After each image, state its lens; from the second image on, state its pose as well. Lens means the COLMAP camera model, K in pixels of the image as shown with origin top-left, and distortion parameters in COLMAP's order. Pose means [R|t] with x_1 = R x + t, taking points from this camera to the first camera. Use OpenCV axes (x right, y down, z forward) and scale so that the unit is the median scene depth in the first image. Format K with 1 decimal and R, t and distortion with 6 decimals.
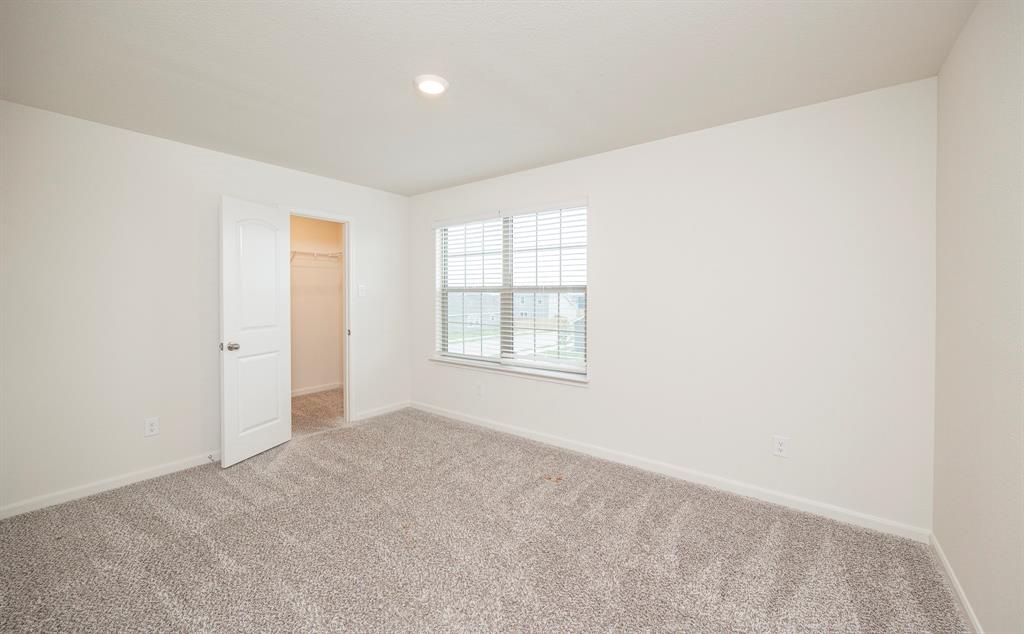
lens RADIAL K [[400.7, 0, 511.2], [0, 400.7, 295.5], [0, 0, 1]] dist [-0.000253, -0.000042]
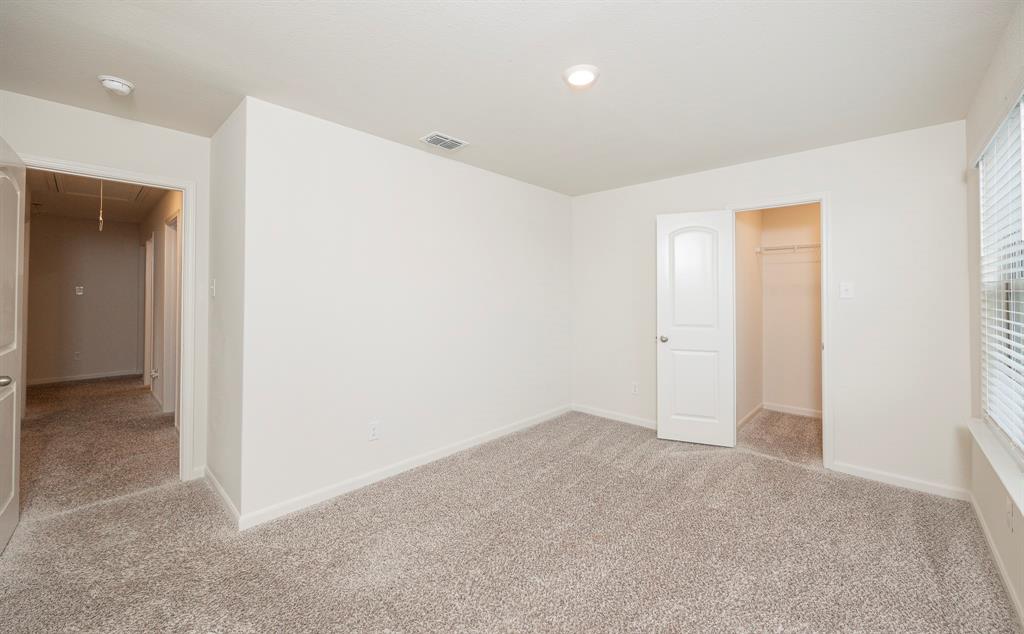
lens RADIAL K [[400.7, 0, 511.2], [0, 400.7, 295.5], [0, 0, 1]] dist [-0.000253, -0.000042]
pose [[-0.107159, -0.005499, -0.994227, 0.479344], [-0.004212, 0.999978, -0.005077, 0.005532], [0.994233, 0.003644, -0.107180, 0.607576]]
